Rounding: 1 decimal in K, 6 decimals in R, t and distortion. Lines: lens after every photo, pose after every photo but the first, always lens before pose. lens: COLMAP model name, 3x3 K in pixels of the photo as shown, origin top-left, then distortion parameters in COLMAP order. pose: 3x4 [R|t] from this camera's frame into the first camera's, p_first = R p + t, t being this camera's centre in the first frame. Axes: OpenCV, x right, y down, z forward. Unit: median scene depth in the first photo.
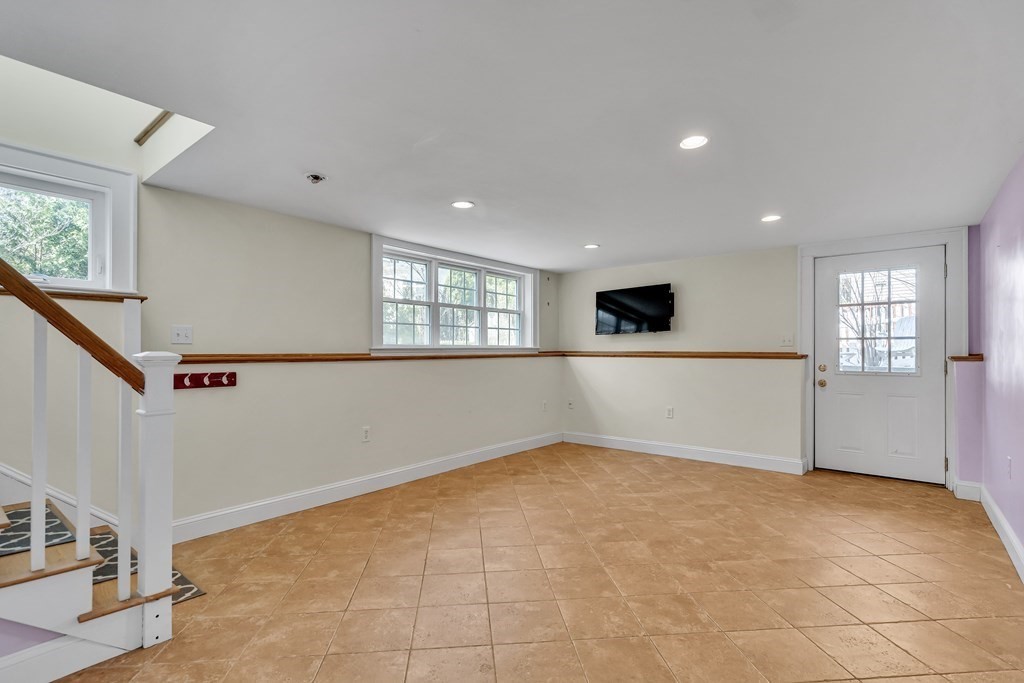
lens RADIAL K [[494.0, 0, 511.6], [0, 494.0, 346.9], [0, 0, 1]] dist [0.008730, 0.000942]
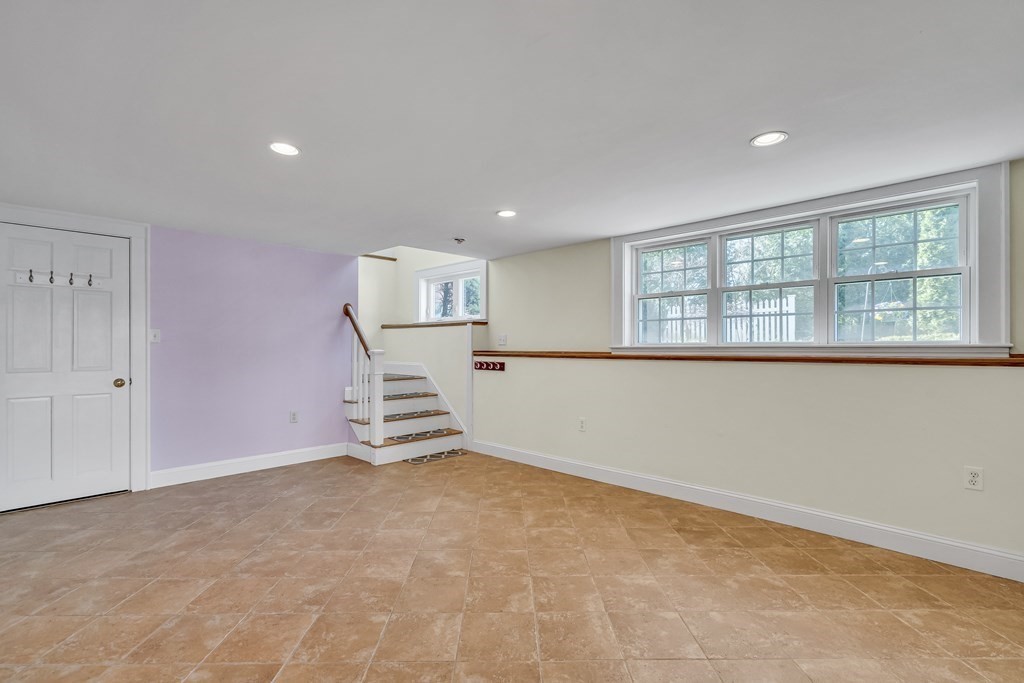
lens RADIAL K [[470.9, 0, 511.6], [0, 470.9, 344.5], [0, 0, 1]] dist [-0.015817, -0.000182]
pose [[-0.104854, -0.007605, -0.994459, 0.840860], [0.005012, 0.999954, -0.008175, 0.004869], [0.994475, -0.005841, -0.104812, 1.031564]]
